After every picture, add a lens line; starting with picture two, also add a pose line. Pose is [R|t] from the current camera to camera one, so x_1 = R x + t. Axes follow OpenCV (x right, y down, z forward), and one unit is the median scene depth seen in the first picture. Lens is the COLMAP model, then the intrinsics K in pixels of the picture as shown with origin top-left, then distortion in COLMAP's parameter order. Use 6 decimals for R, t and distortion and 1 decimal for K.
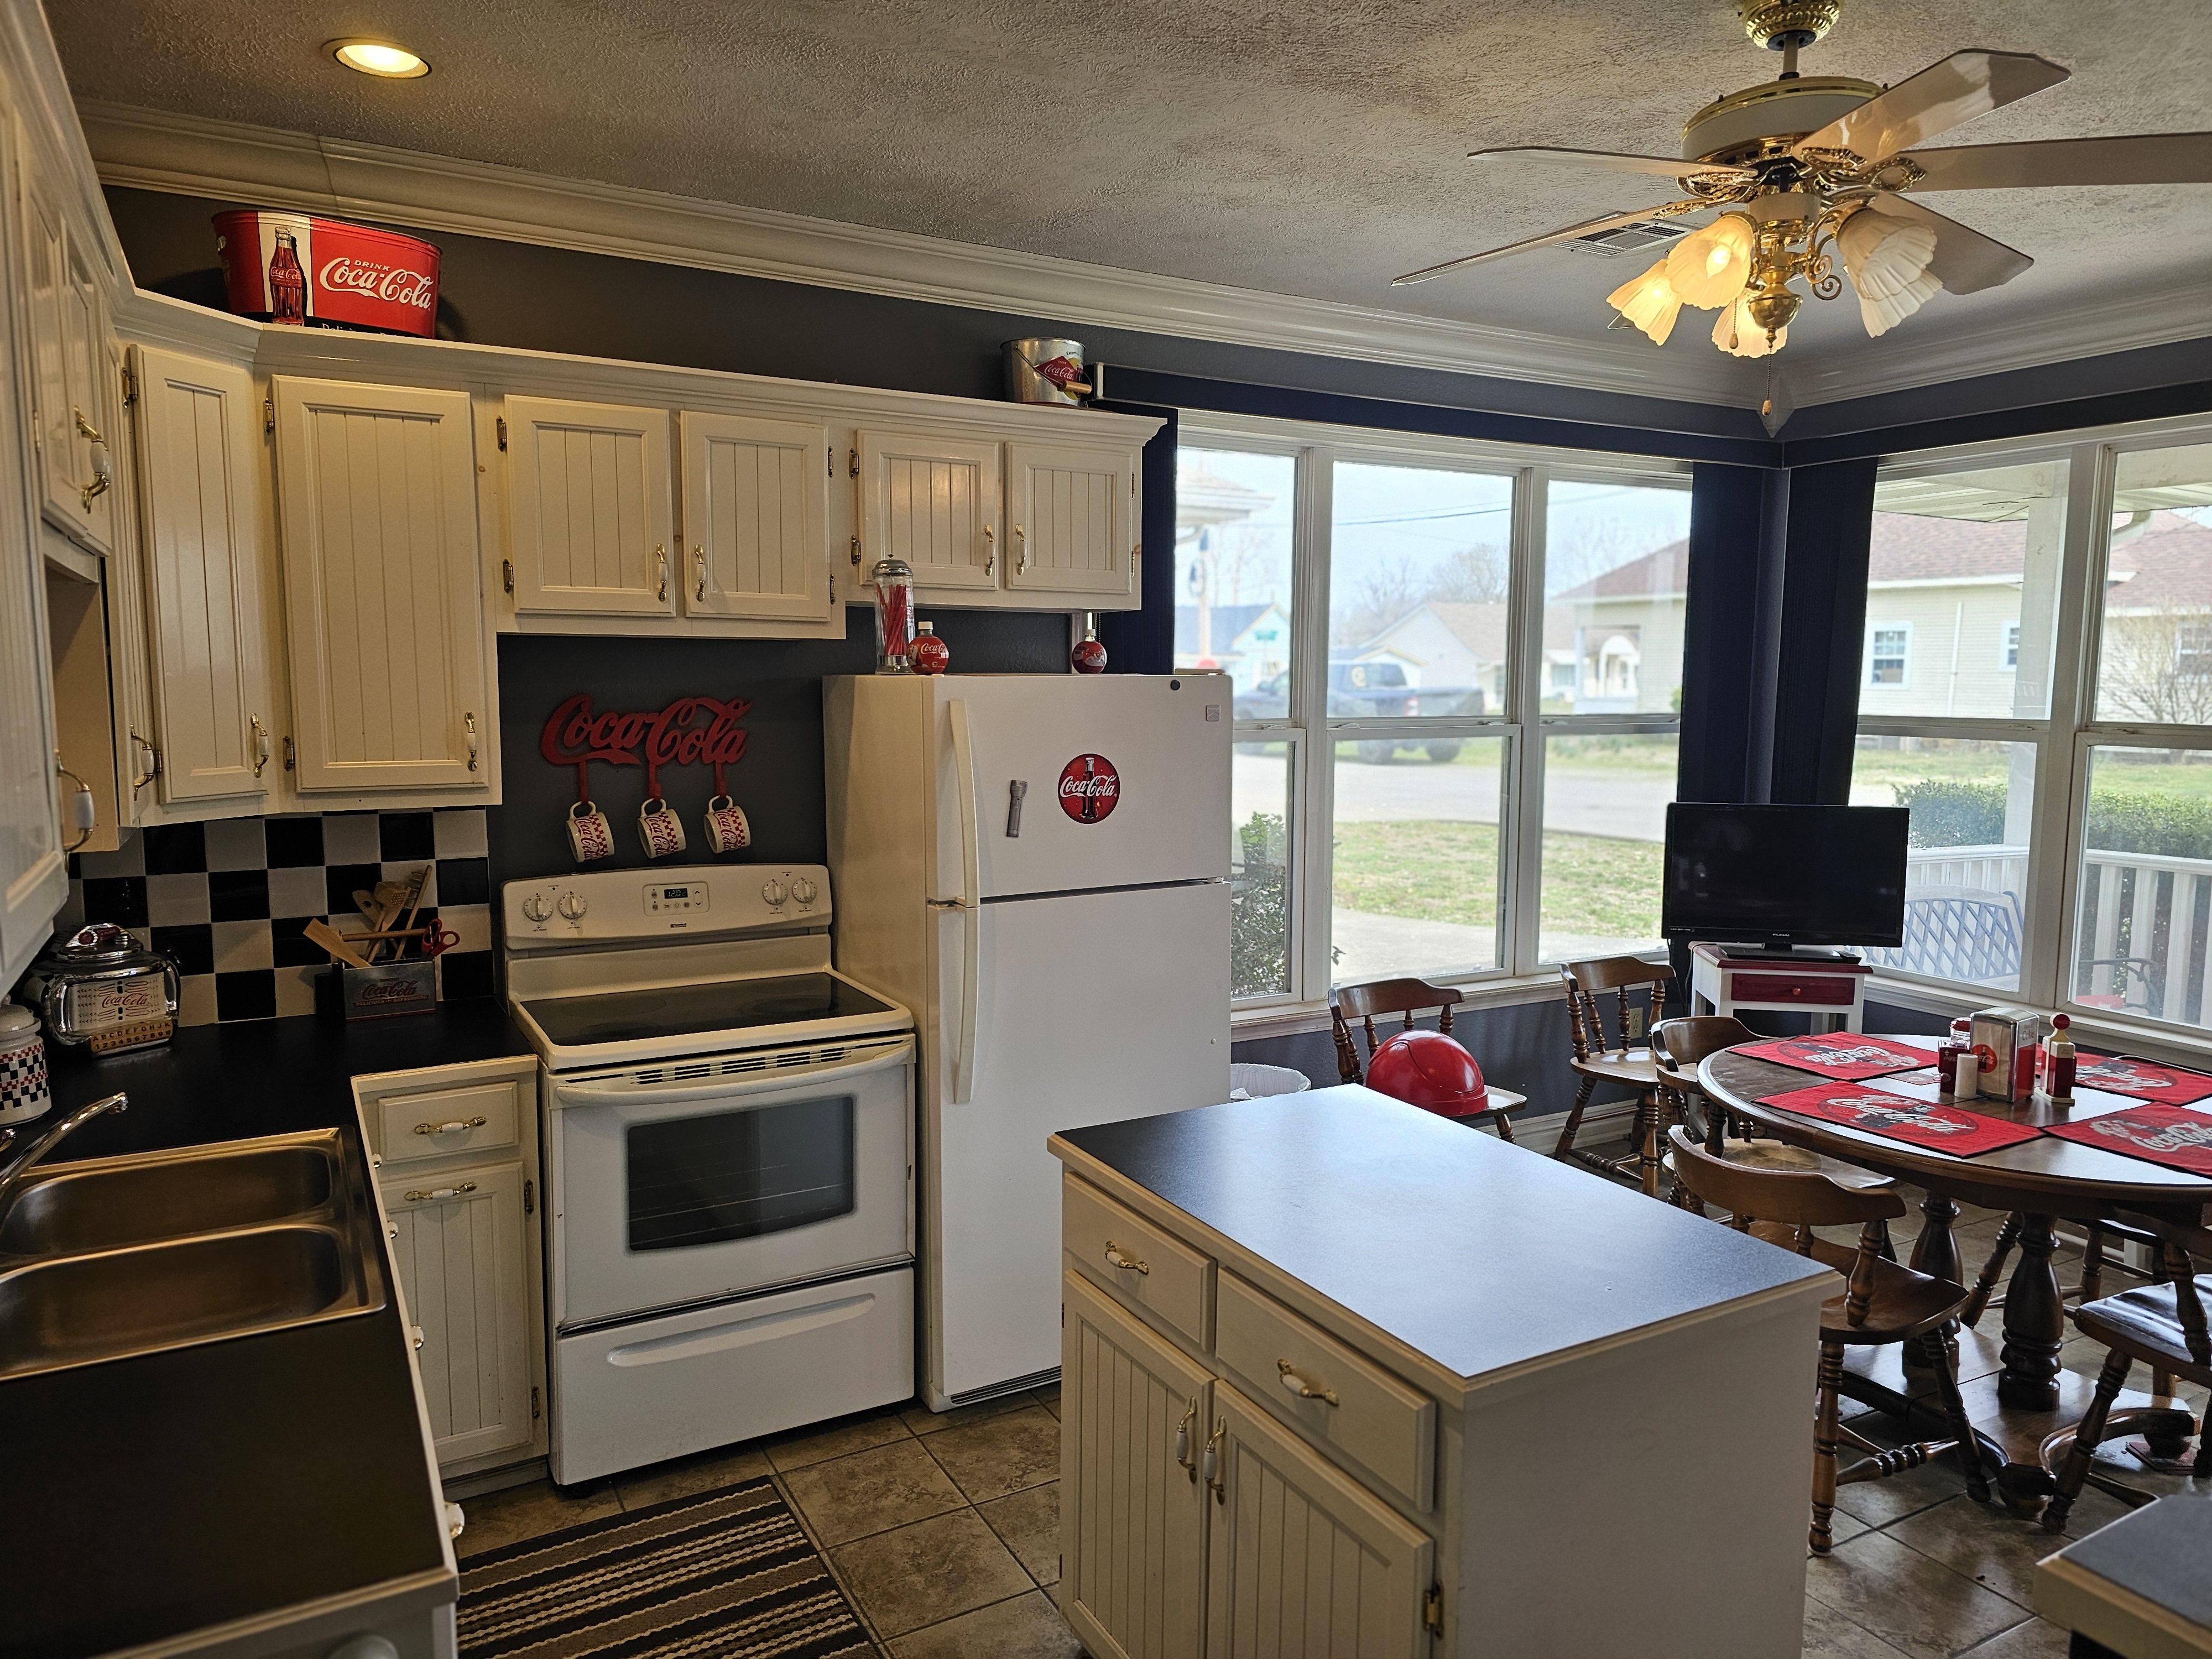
lens RADIAL K [[1478.8, 0, 1106.3], [0, 1478.8, 832.7], [0, 0, 1]] dist [0.035119, -0.018167]
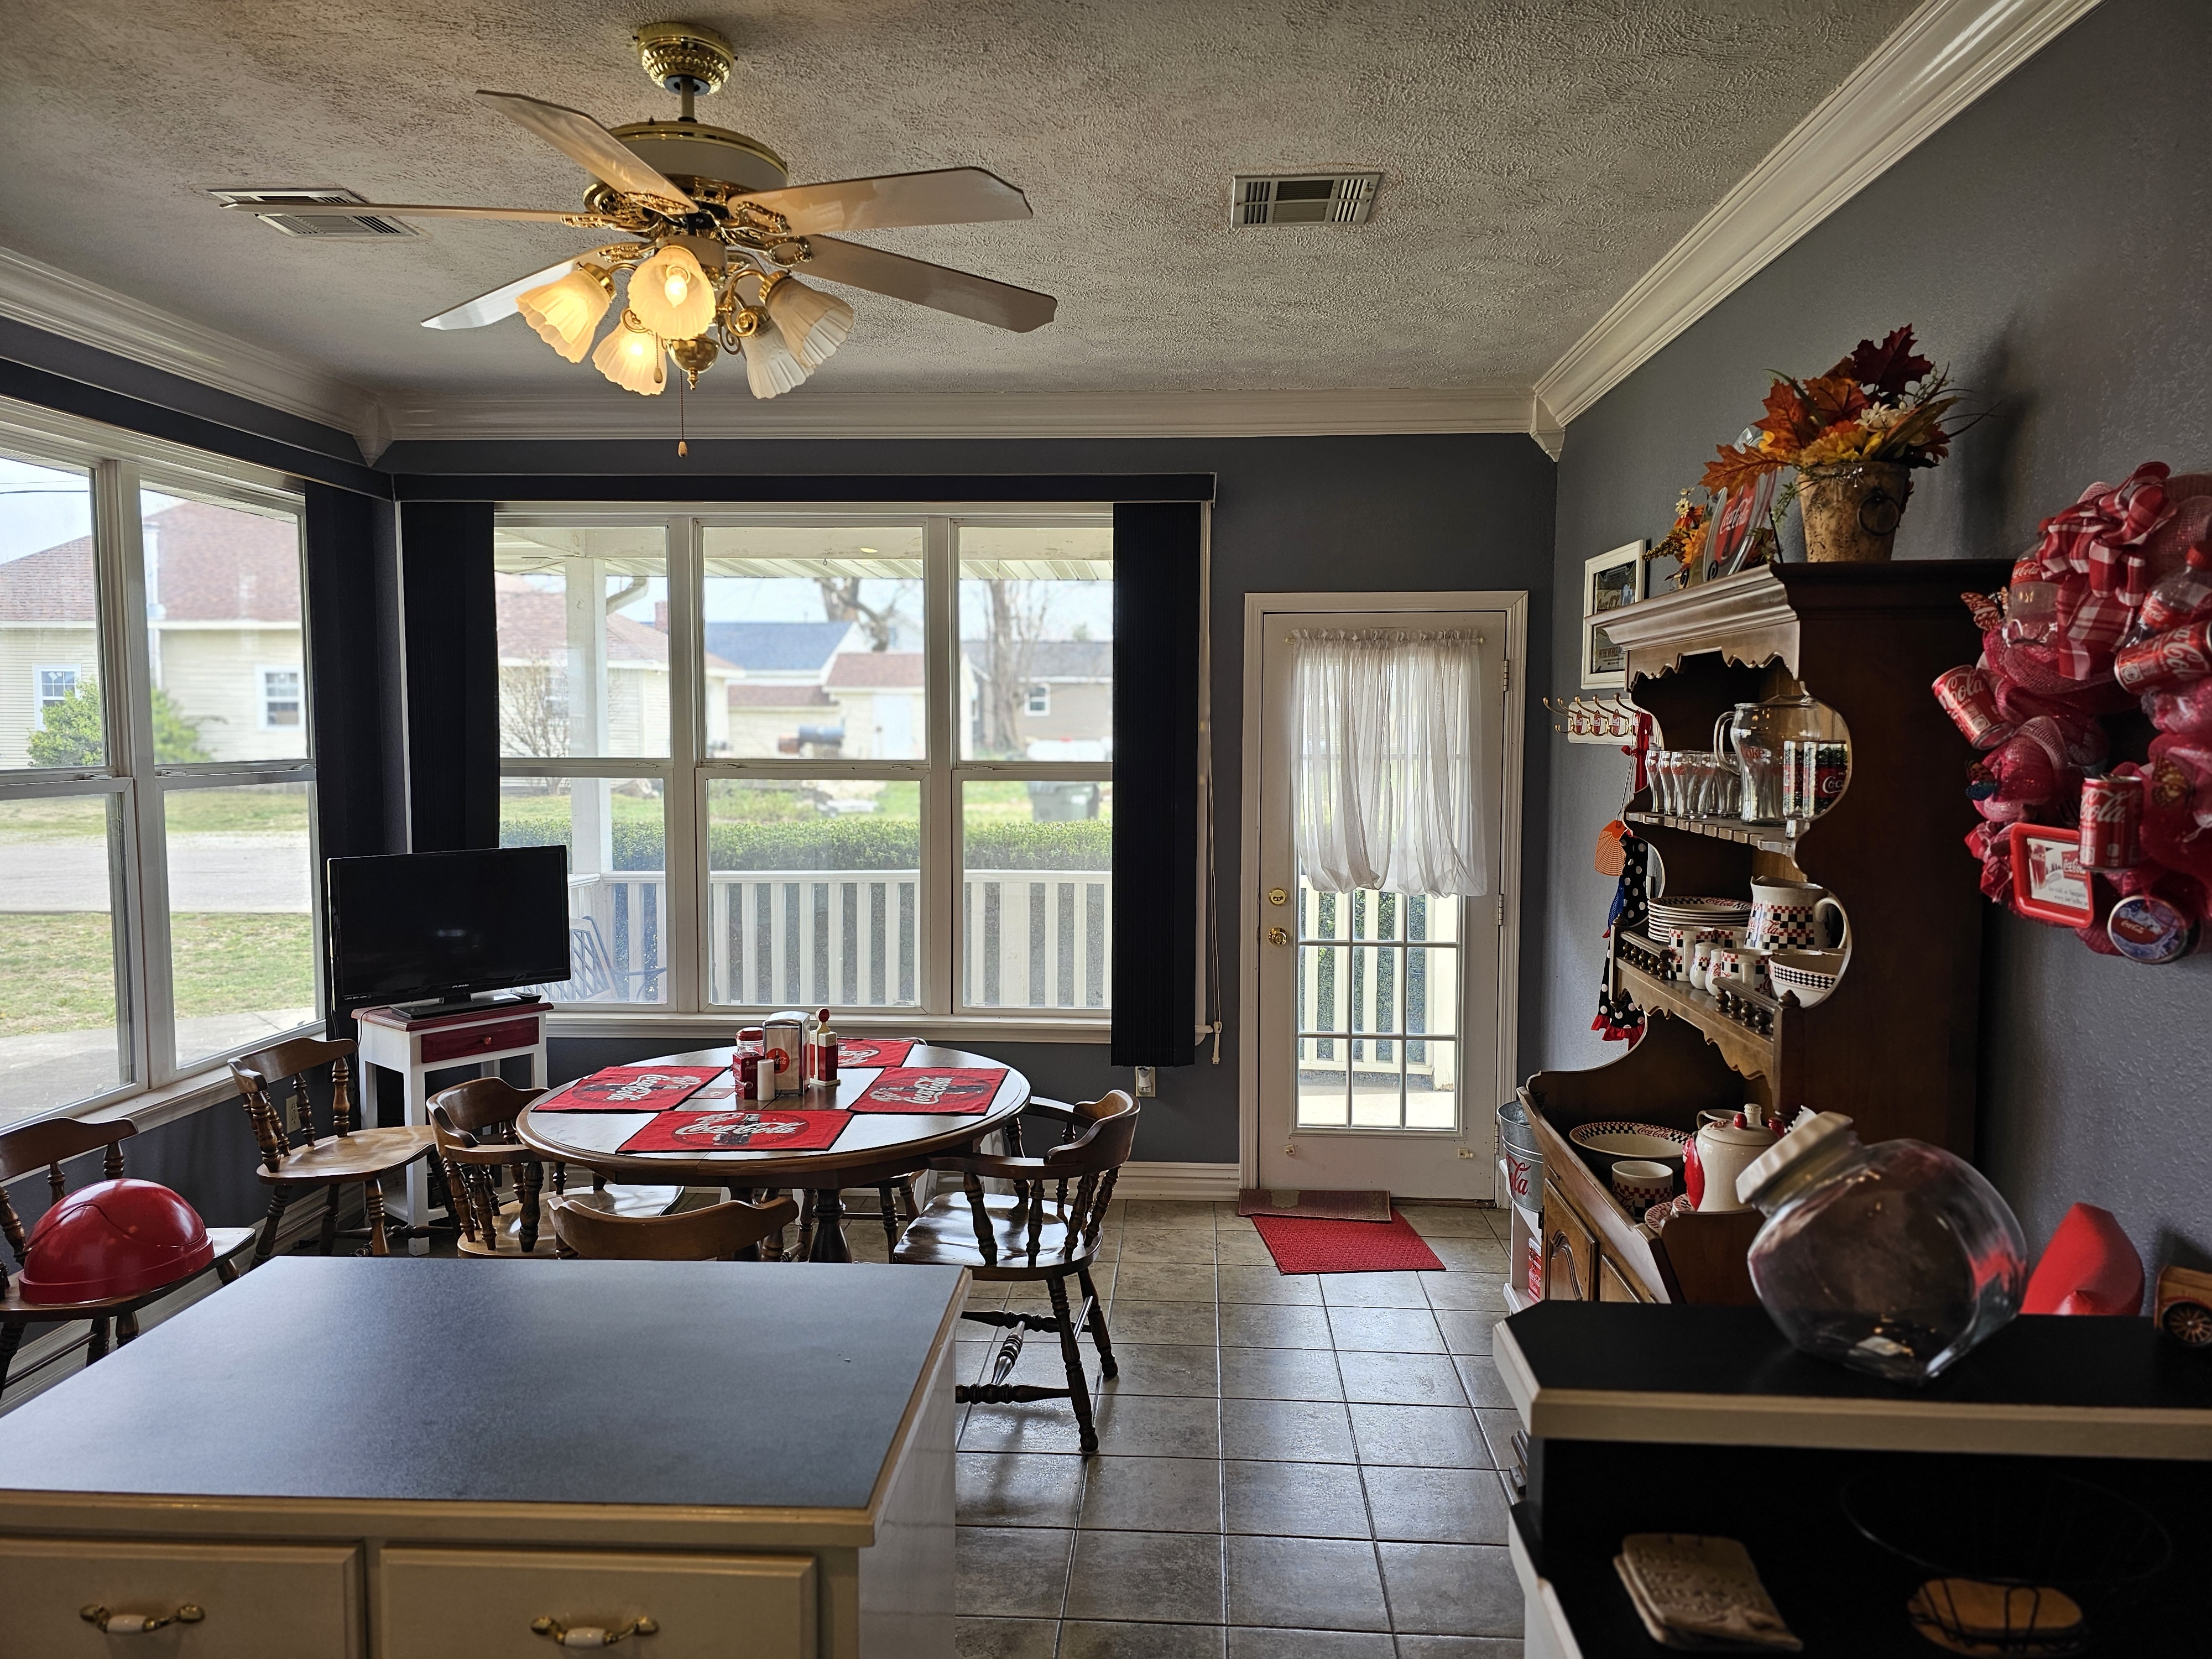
lens RADIAL K [[1478.8, 0, 1107.8], [0, 1478.8, 839.3], [0, 0, 1]] dist [0.035119, -0.018167]
pose [[0.534218, -0.072300, 0.842249, -0.158396], [0.092485, 0.995354, 0.026782, -0.015861], [-0.840273, 0.063588, 0.538422, 0.149458]]
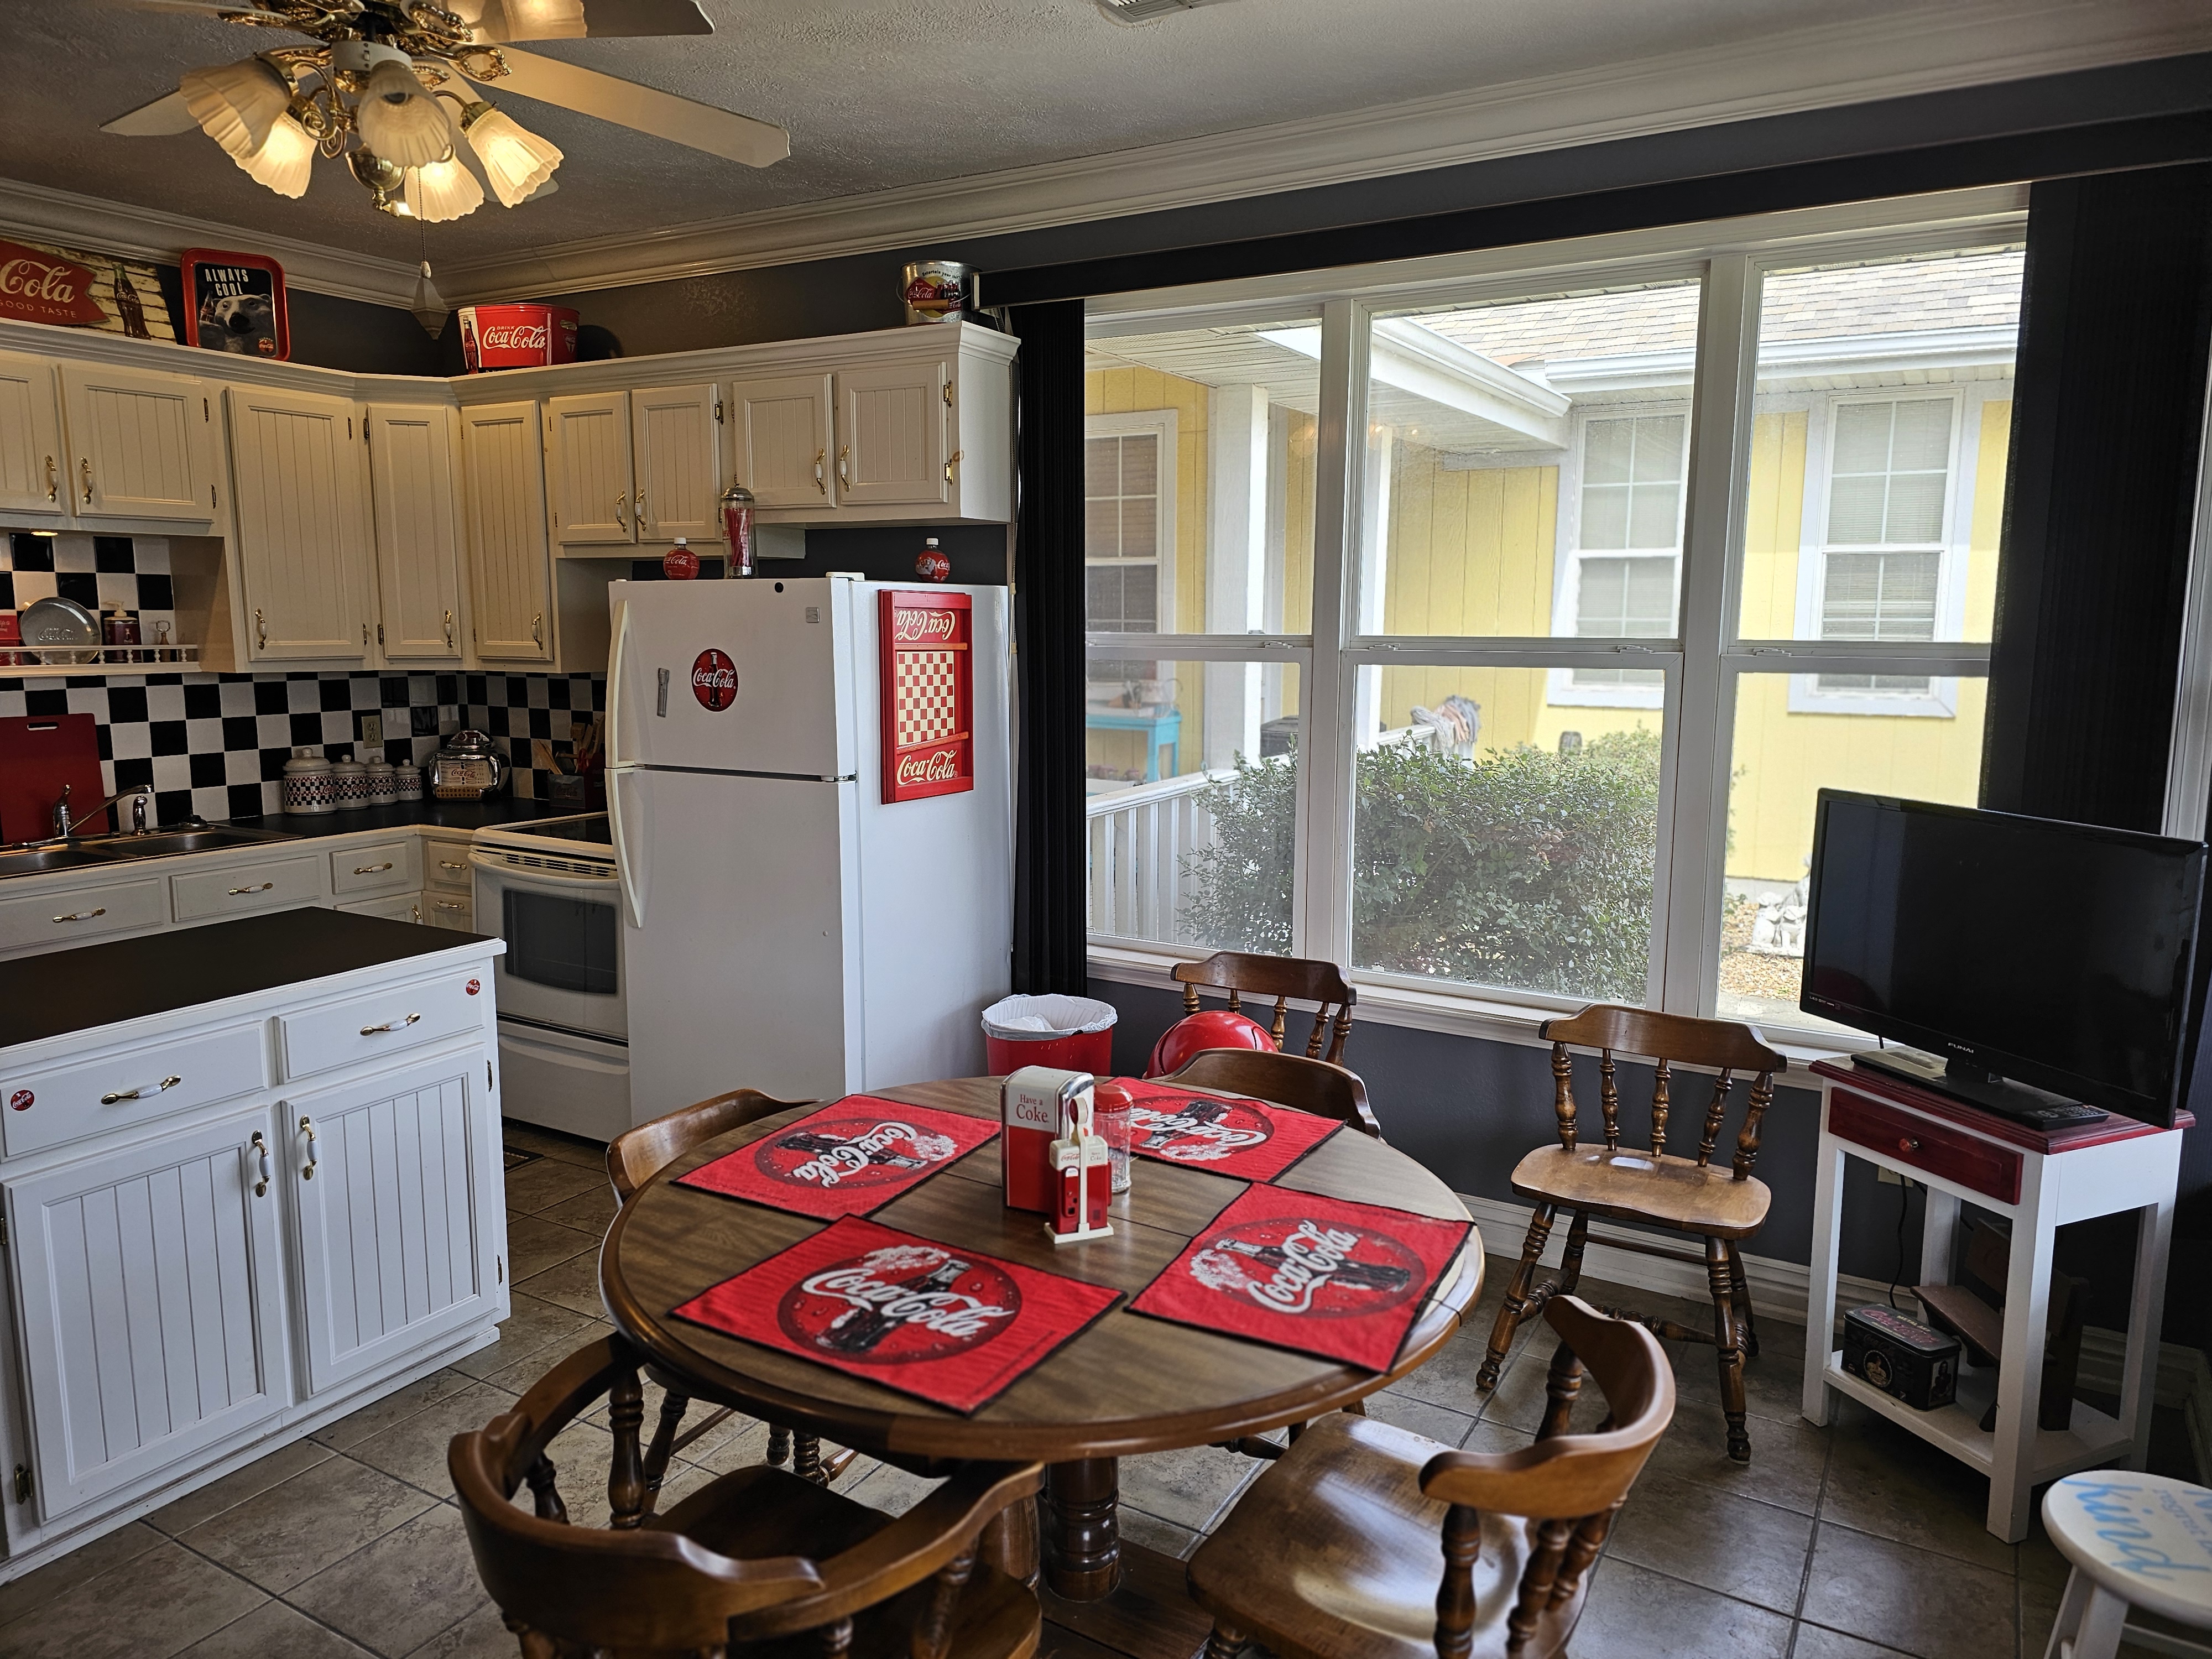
lens RADIAL K [[1478.8, 0, 1121.3], [0, 1478.8, 824.2], [0, 0, 1]] dist [0.035119, -0.018167]
pose [[0.513623, 0.119807, -0.849610, 0.919175], [-0.095160, 0.992049, 0.082365, -0.035386], [0.852723, 0.038544, 0.520940, 0.550098]]
